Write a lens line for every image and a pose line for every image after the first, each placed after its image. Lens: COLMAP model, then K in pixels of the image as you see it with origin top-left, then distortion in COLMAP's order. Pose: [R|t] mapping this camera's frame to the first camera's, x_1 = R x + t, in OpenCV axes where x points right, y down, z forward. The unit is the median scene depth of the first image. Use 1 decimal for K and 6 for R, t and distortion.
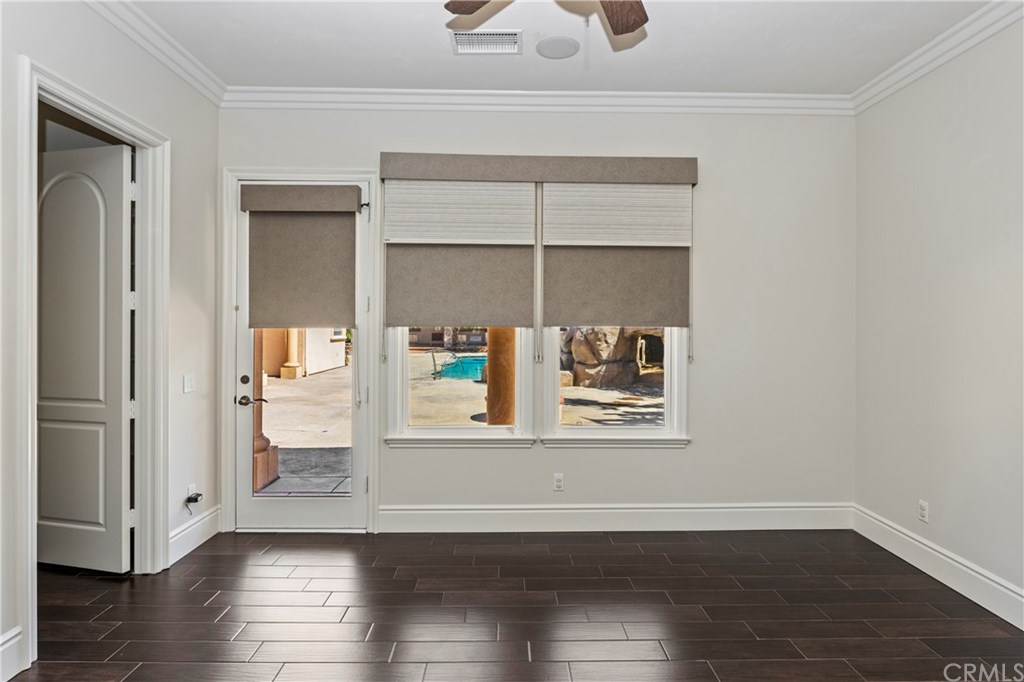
lens RADIAL K [[501.1, 0, 512.4], [0, 501.1, 328.7], [0, 0, 1]] dist [0.000918, 0.000150]
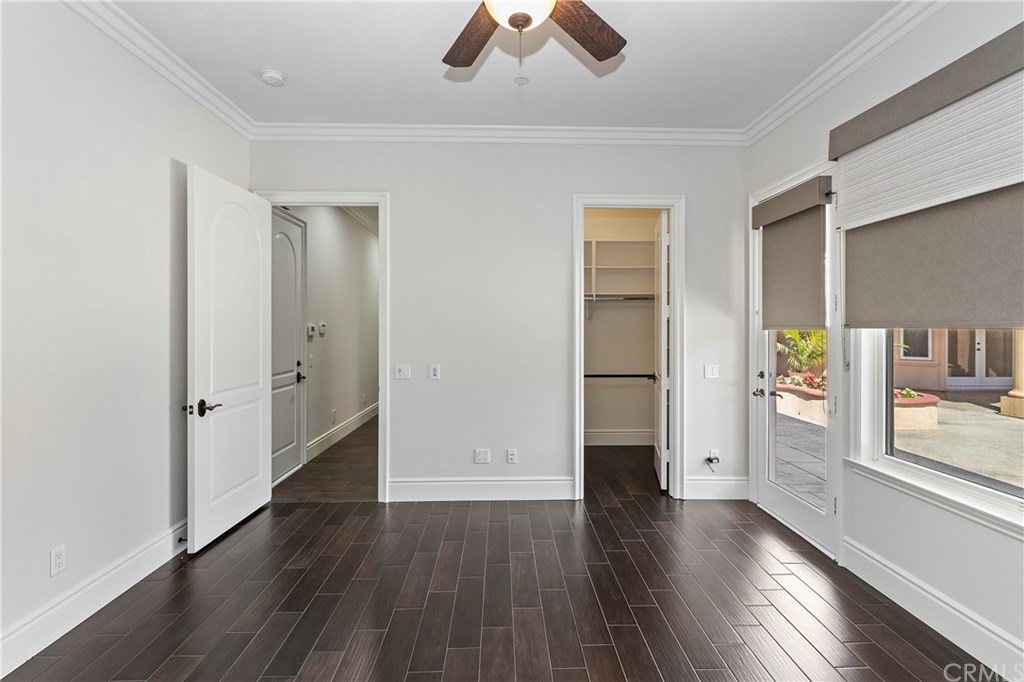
lens RADIAL K [[489.9, 0, 513.9], [0, 489.9, 321.4], [0, 0, 1]] dist [0.002525, 0.001007]
pose [[0.013881, -0.015120, -0.999789, 0.582933], [0.002013, 0.999884, -0.015094, -0.003907], [0.999902, -0.001803, 0.013910, 0.422929]]
